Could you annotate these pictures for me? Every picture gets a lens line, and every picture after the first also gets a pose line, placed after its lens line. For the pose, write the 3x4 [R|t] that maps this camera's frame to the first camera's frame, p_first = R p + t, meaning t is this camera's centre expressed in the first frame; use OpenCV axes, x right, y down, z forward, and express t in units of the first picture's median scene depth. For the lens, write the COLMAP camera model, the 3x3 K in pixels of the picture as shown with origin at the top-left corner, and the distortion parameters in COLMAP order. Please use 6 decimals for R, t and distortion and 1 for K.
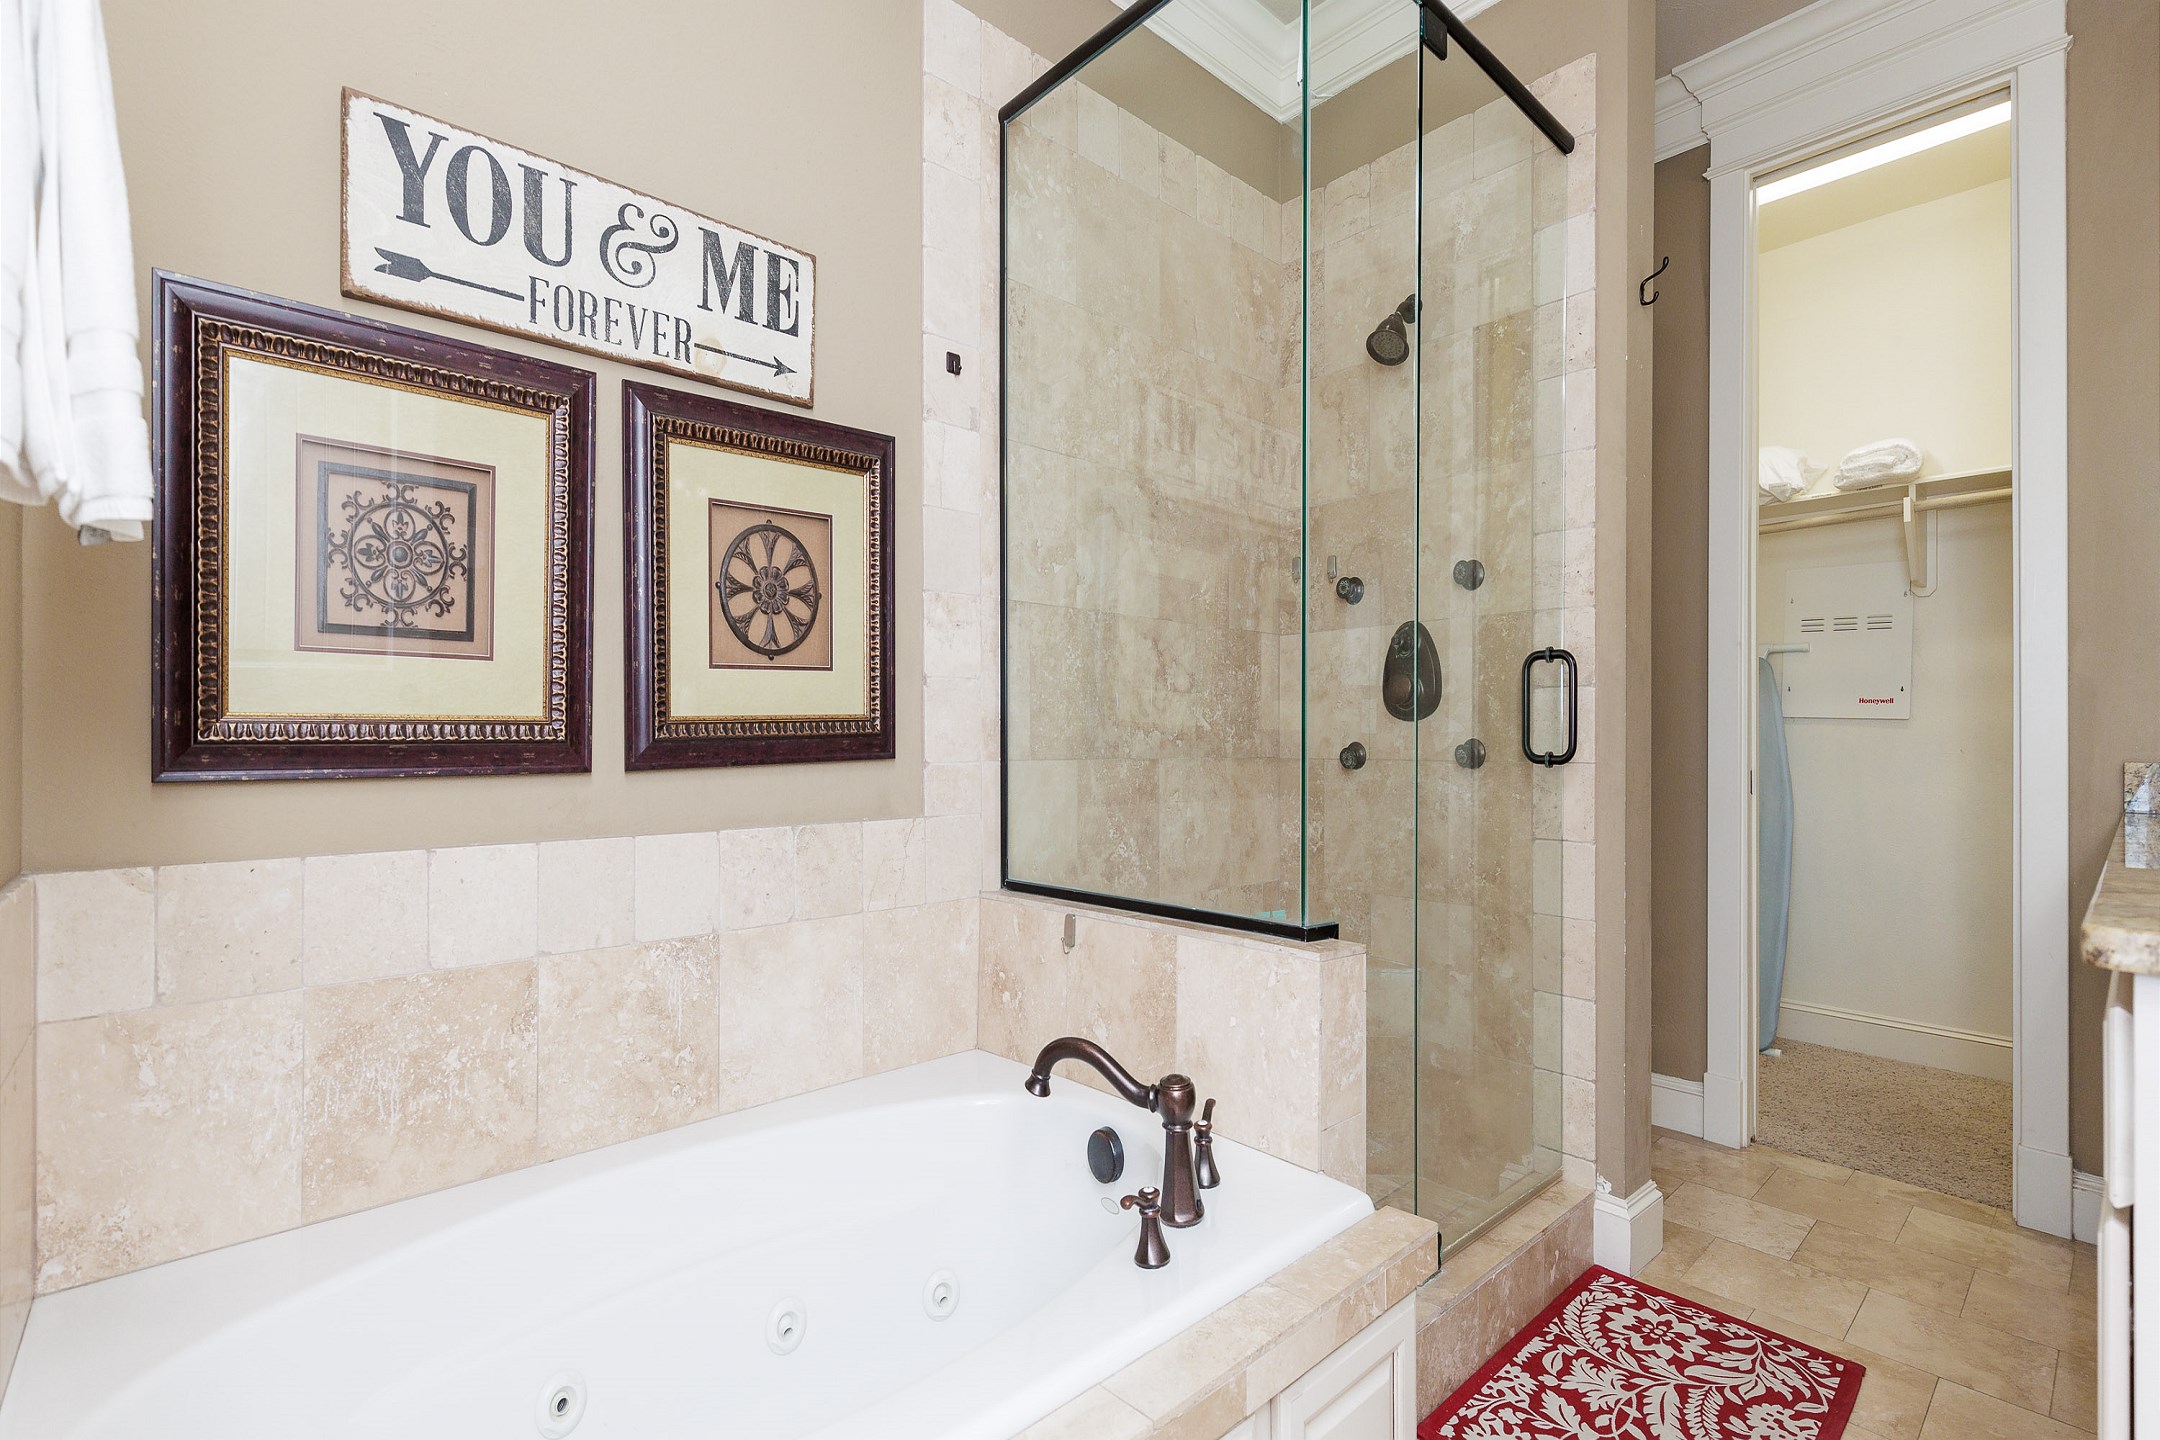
lens RADIAL K [[986.4, 0, 1081.0], [0, 986.4, 731.0], [0, 0, 1]] dist [0.001682, 0.000945]
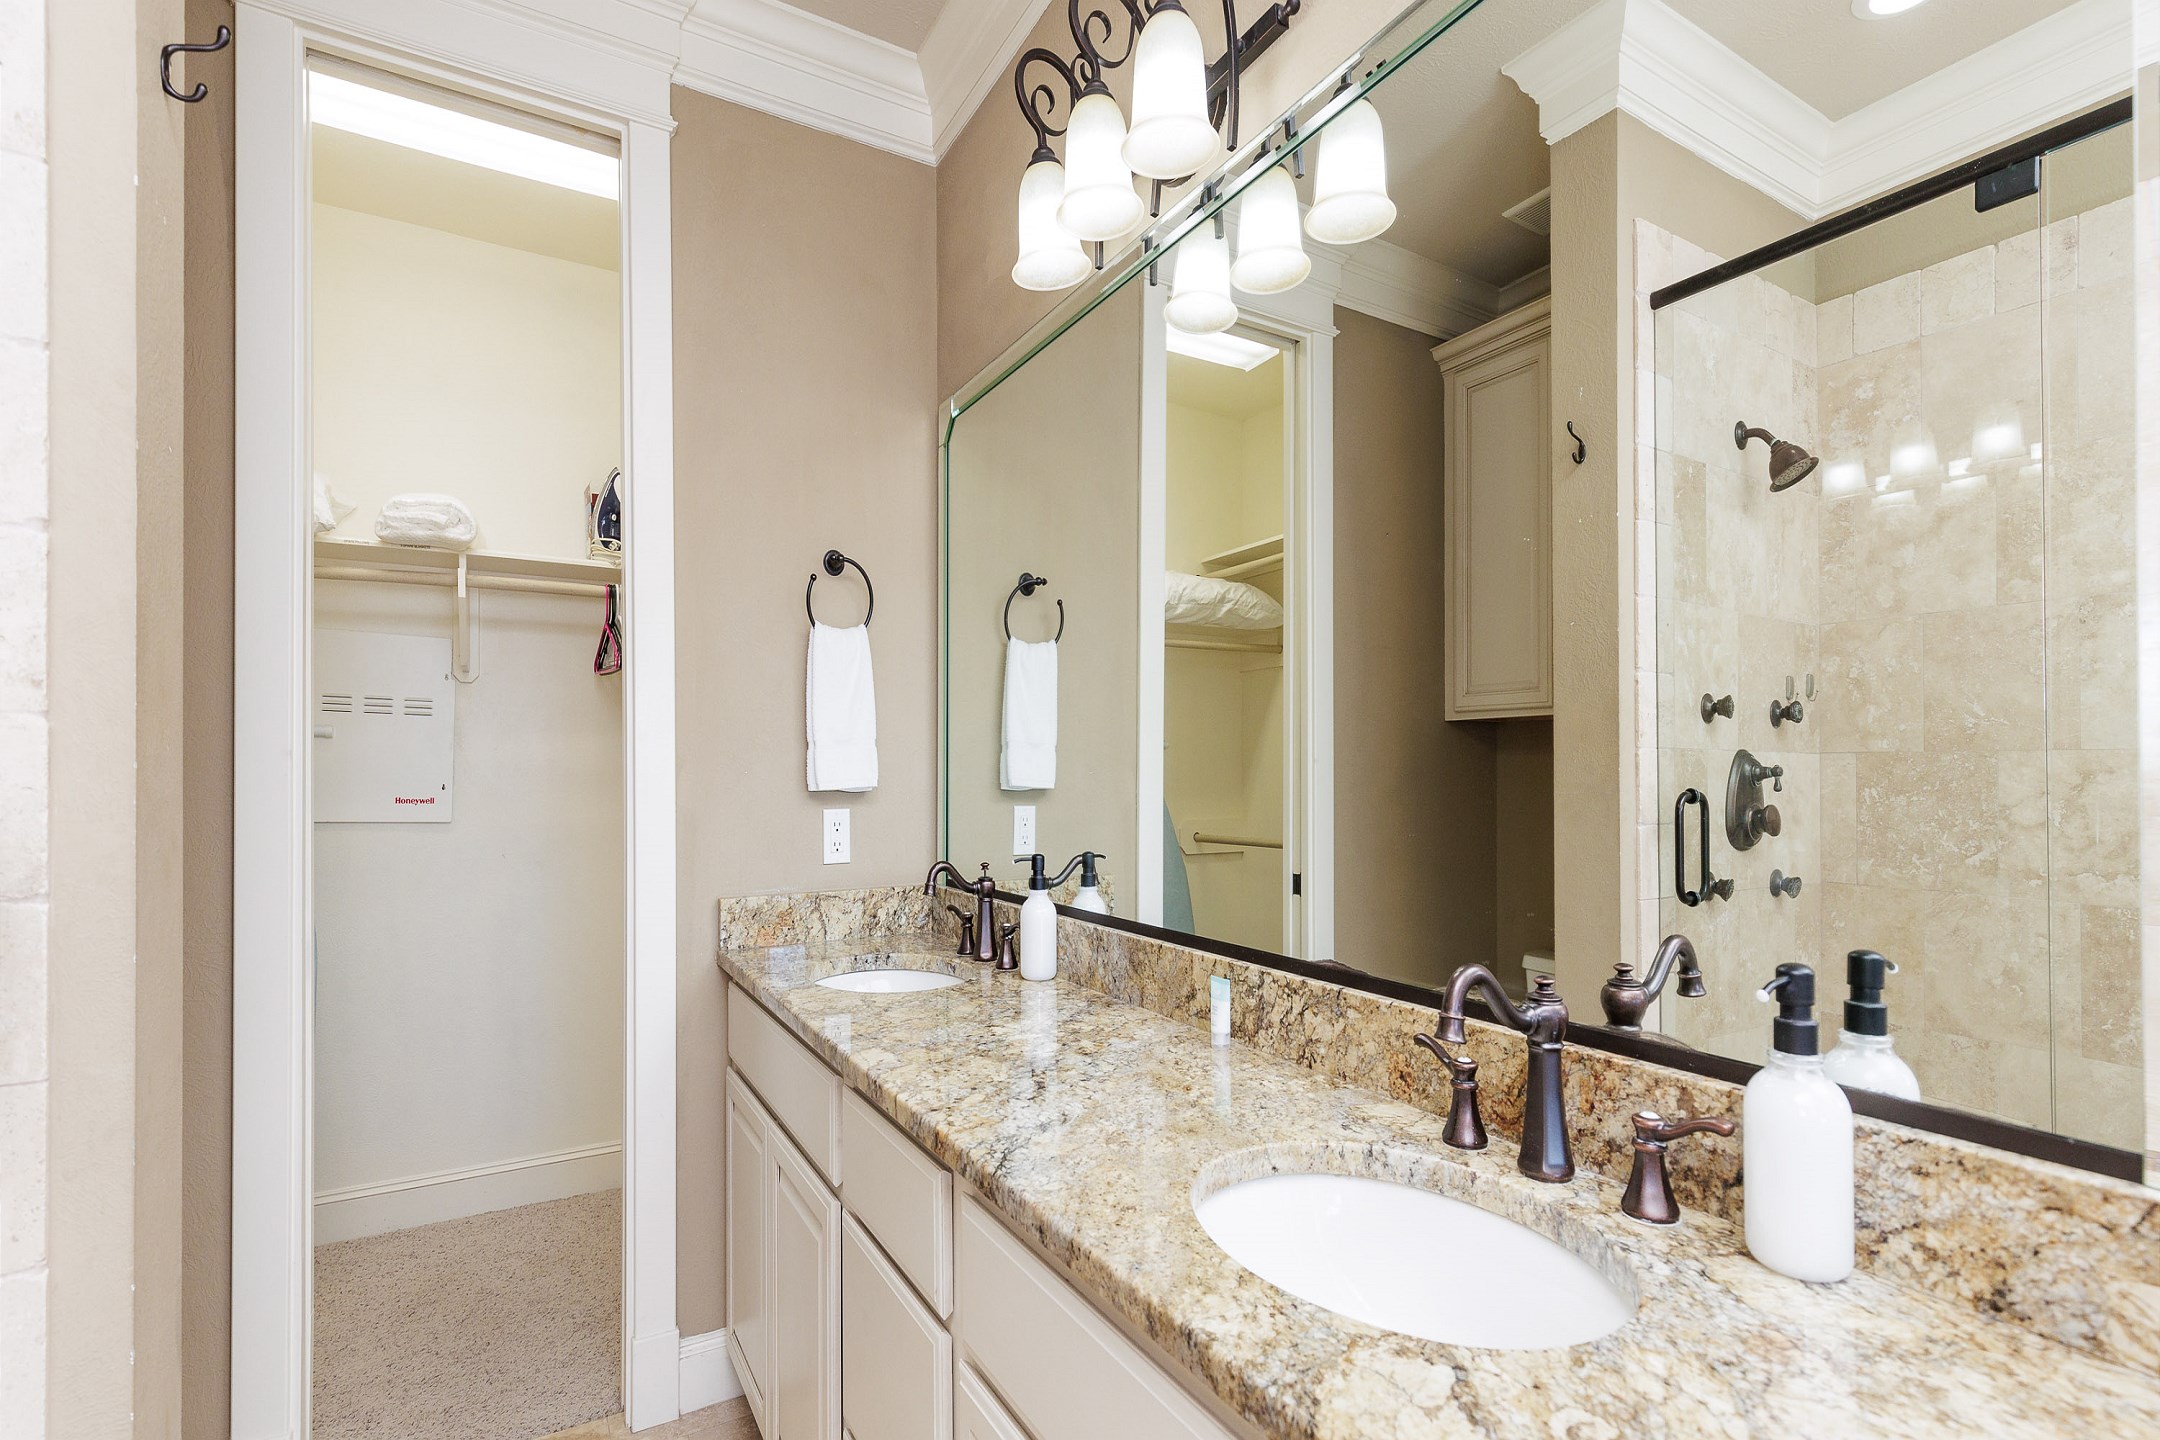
lens RADIAL K [[986.4, 0, 1112.2], [0, 986.4, 771.4], [0, 0, 1]] dist [0.001682, 0.000945]
pose [[0.205577, 0.002755, 0.978637, 0.115195], [-0.001991, 0.999995, -0.002397, -0.059412], [-0.978639, -0.001455, 0.205582, 0.269840]]
